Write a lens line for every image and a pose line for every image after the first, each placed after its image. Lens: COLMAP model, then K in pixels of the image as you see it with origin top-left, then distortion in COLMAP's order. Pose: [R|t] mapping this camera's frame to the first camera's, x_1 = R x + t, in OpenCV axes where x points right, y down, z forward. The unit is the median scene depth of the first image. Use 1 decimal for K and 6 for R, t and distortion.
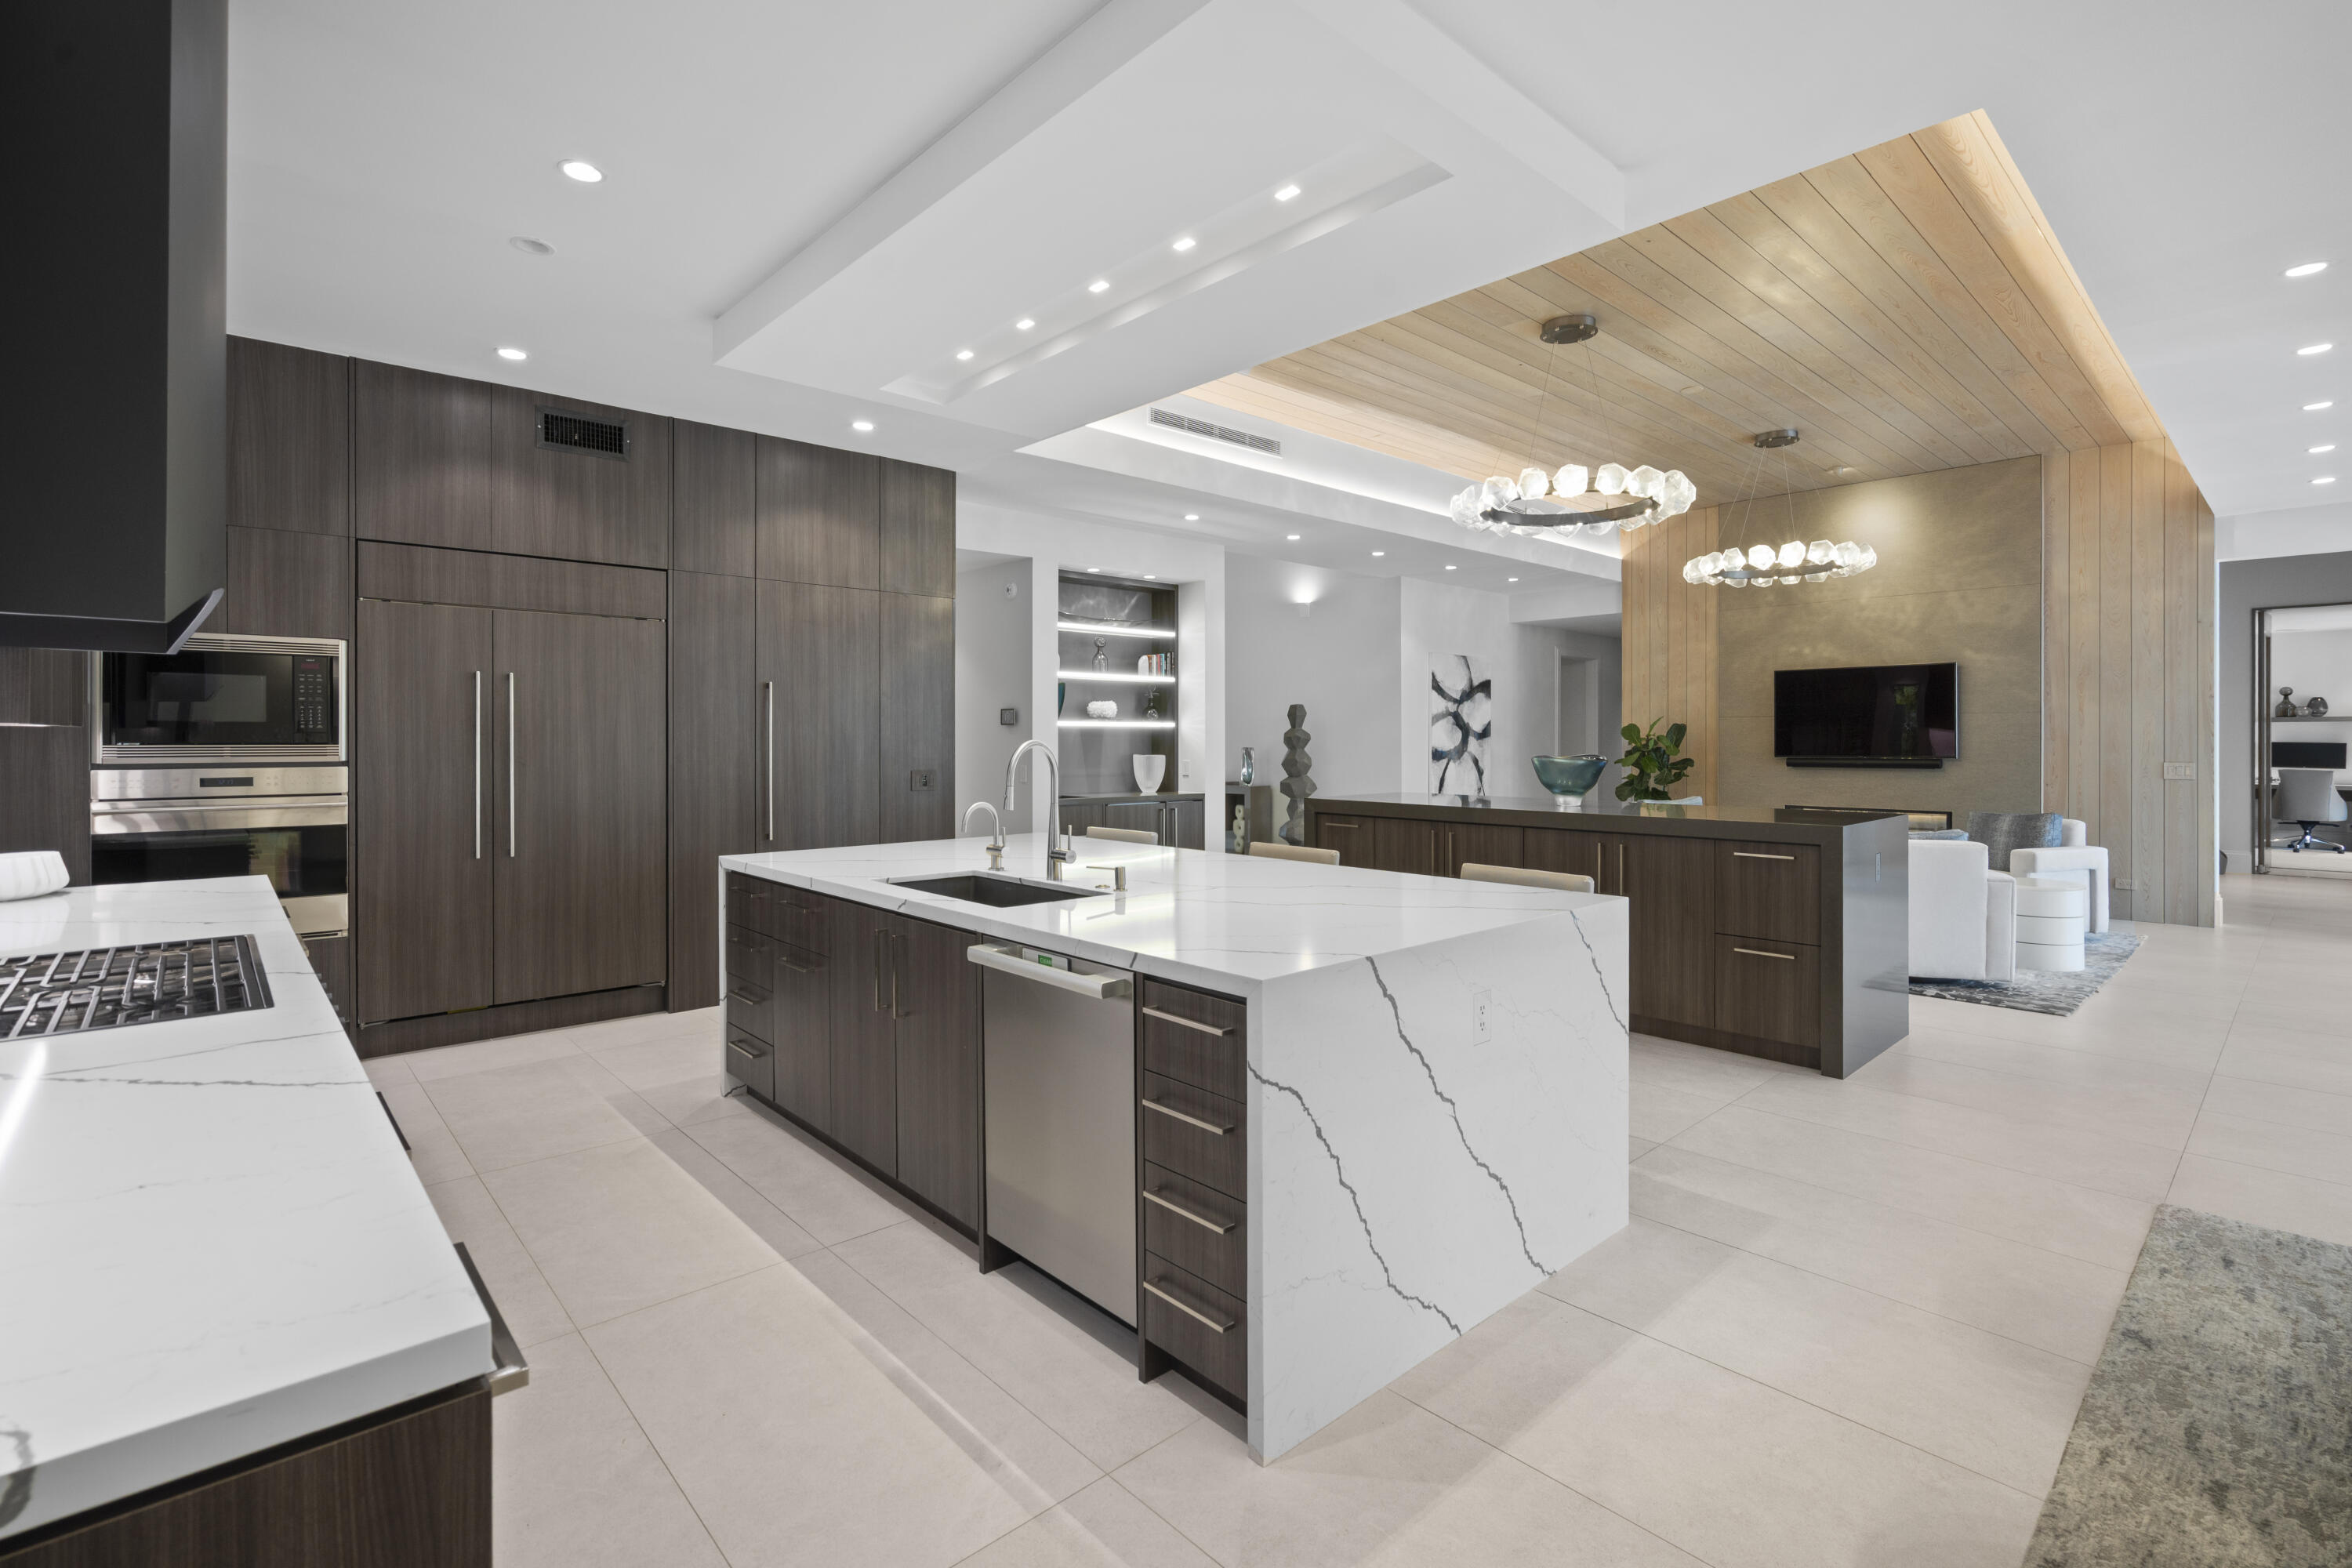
lens RADIAL K [[1074.5, 0, 1200.3], [0, 1074.5, 736.3], [0, 0, 1]] dist [0.003464, 0.000789]
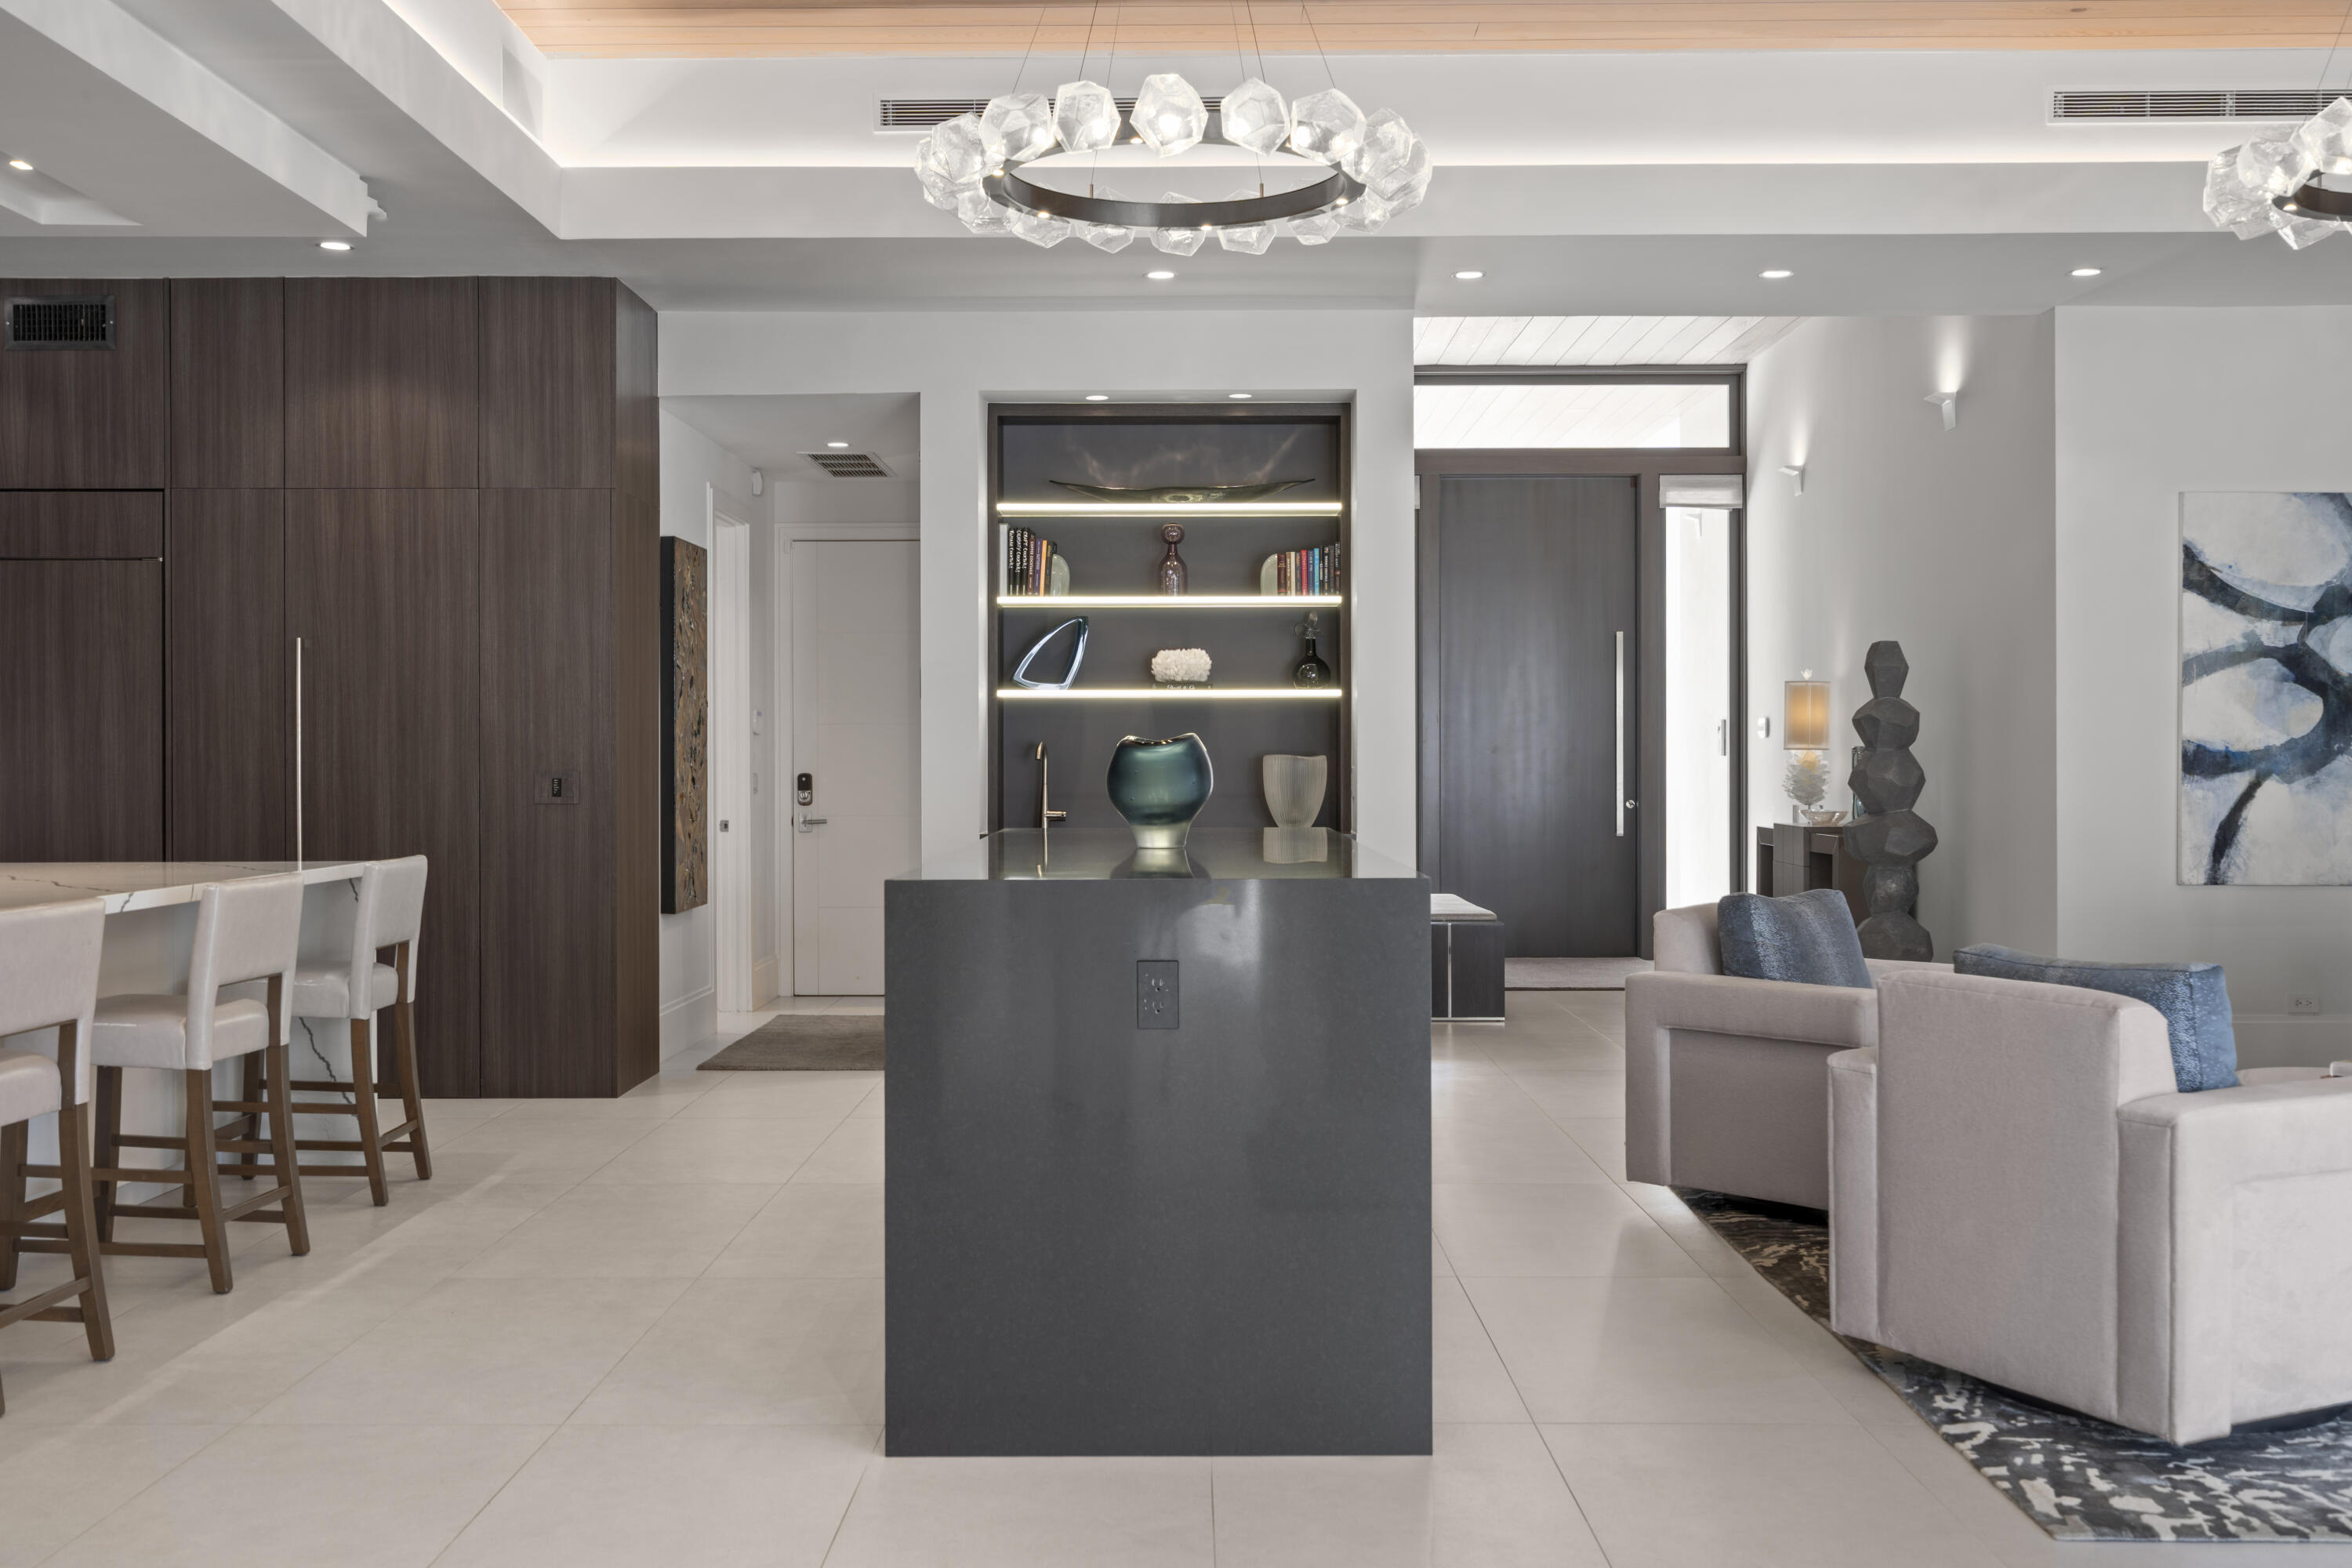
lens RADIAL K [[2364.7, 0, 1177.2], [0, 2364.7, 784.7], [0, 0, 1]] dist [0.020324, 0.000000]
pose [[0.730904, 0.003761, -0.682470, 0.661133], [0.004404, 0.999938, 0.010228, 0.019447], [0.682466, -0.010481, 0.730842, 0.171990]]
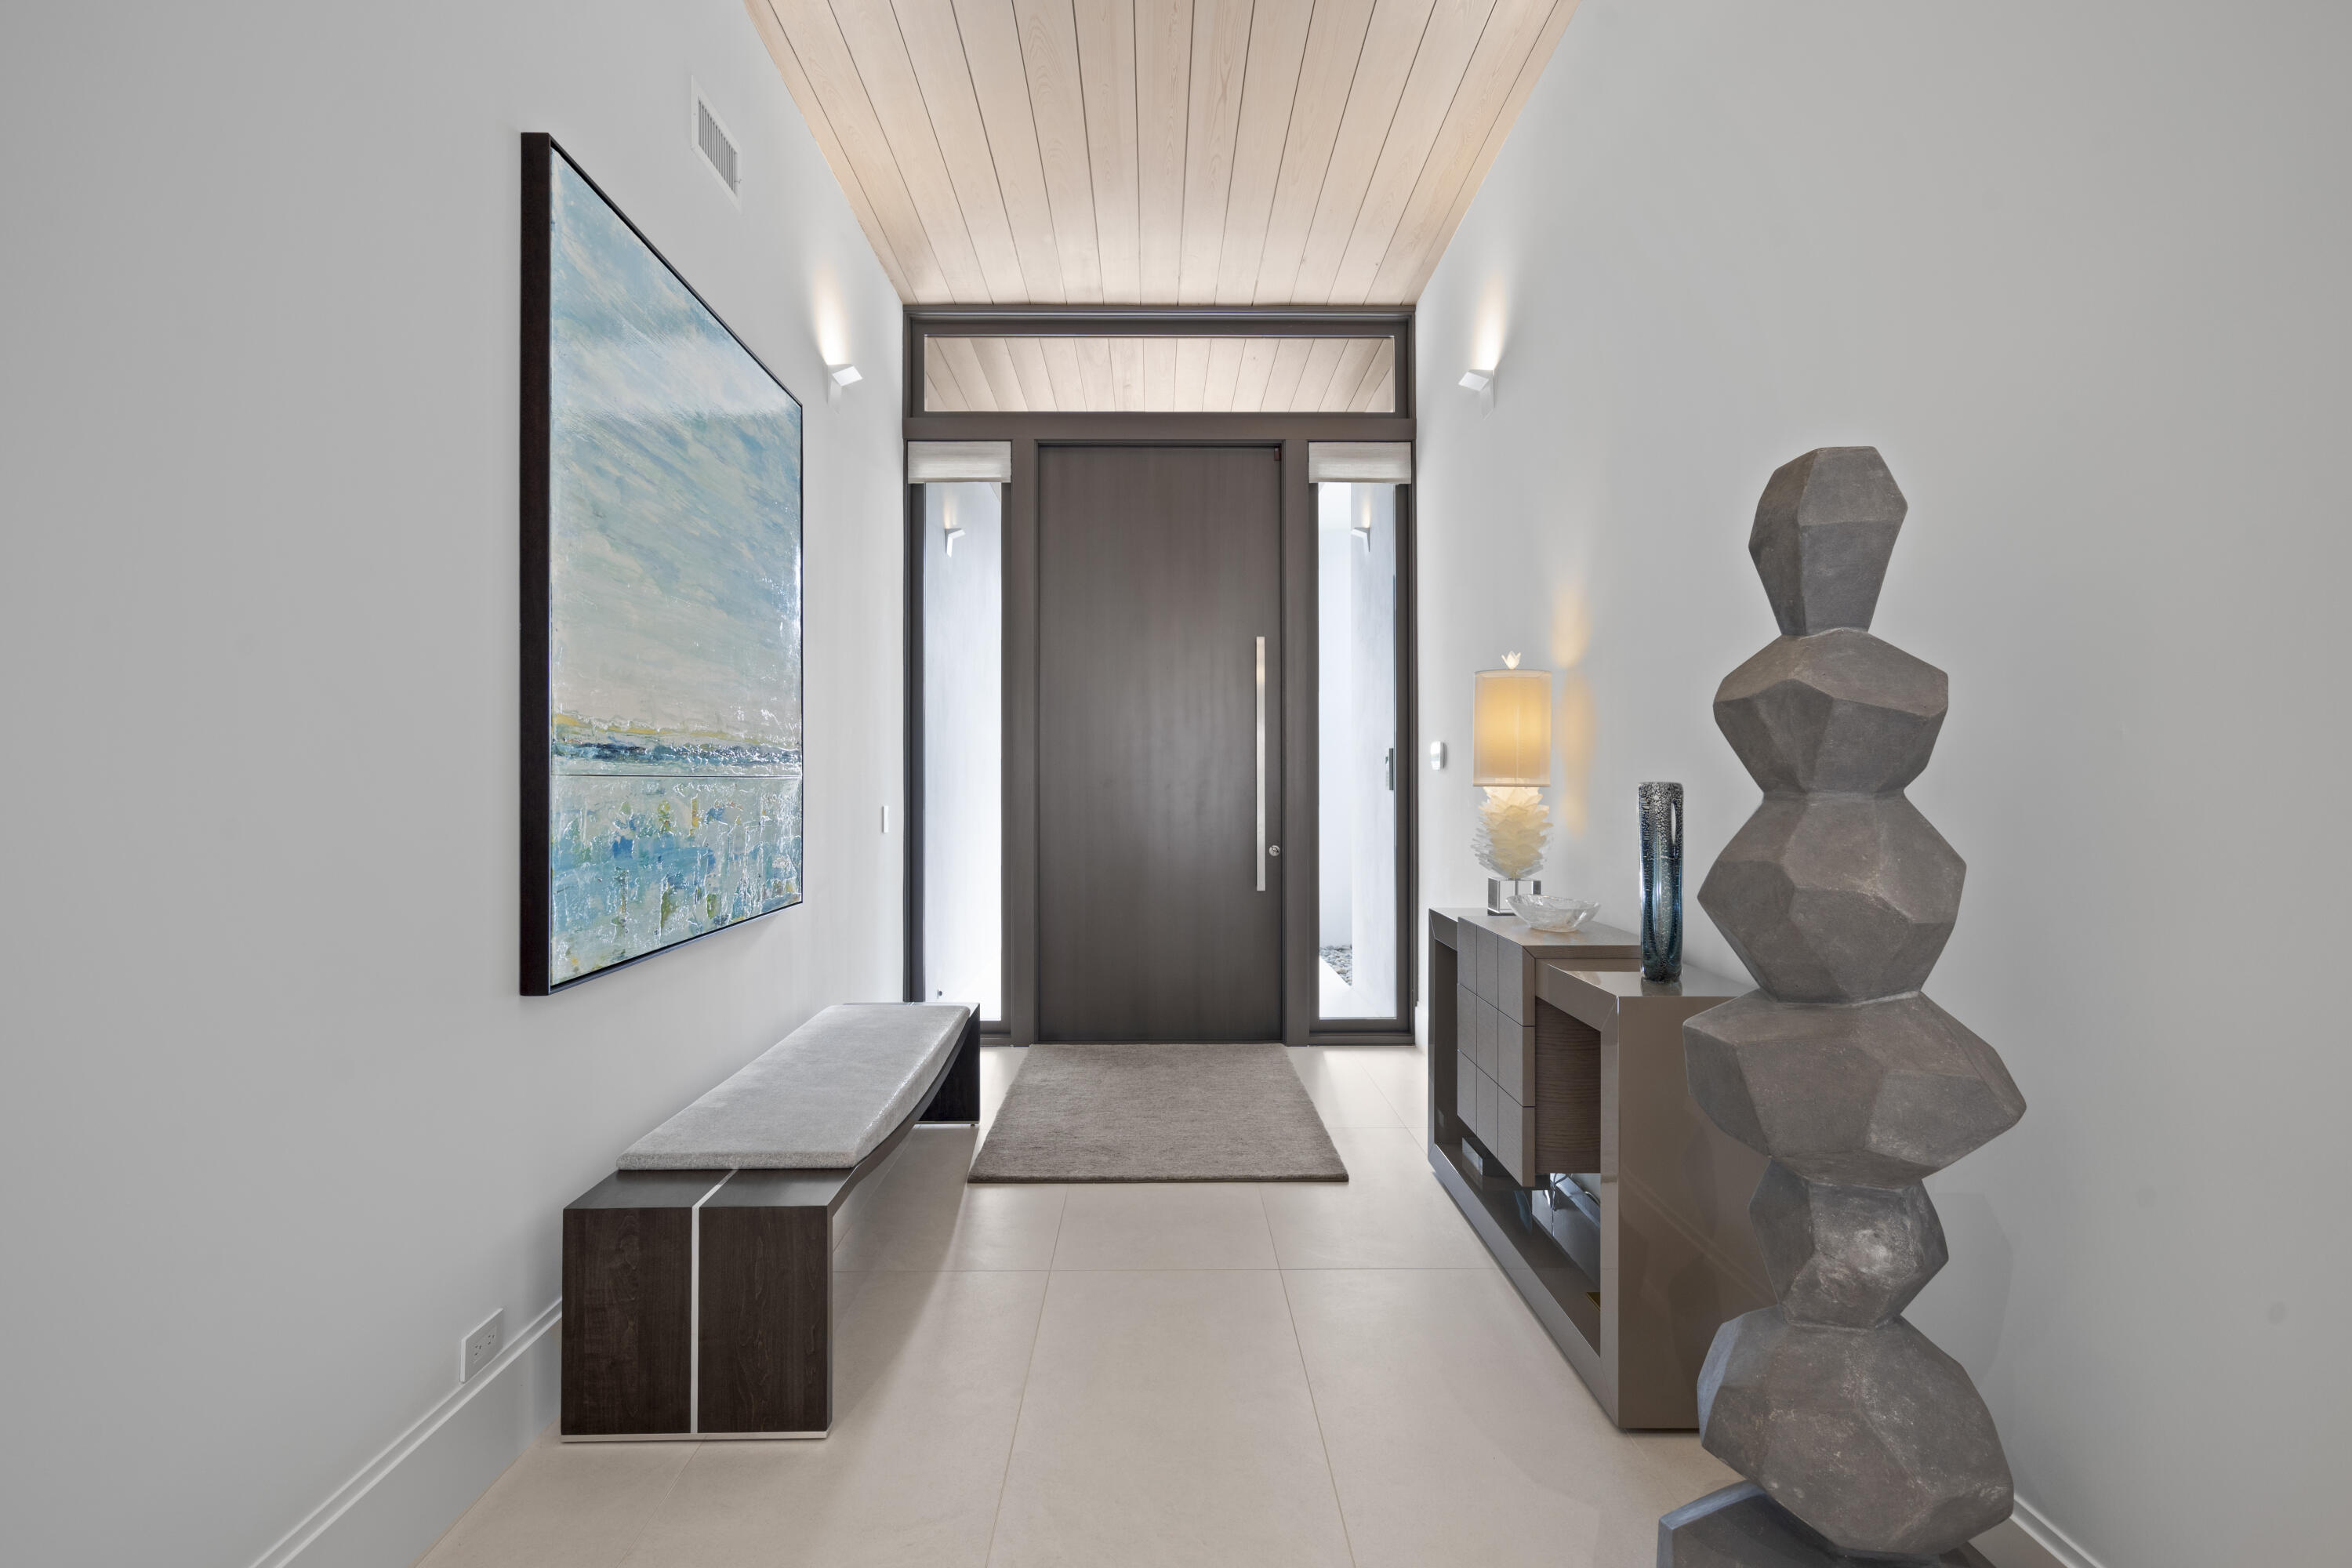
lens RADIAL K [[1123.1, 0, 1170.2], [0, 1123.1, 773.1], [0, 0, 1]] dist [0.003225, 0.000311]
pose [[0.737760, -0.009487, -0.674996, 0.157421], [0.004381, 0.999947, -0.009266, 0.013235], [0.675049, 0.003879, 0.737763, 1.073426]]
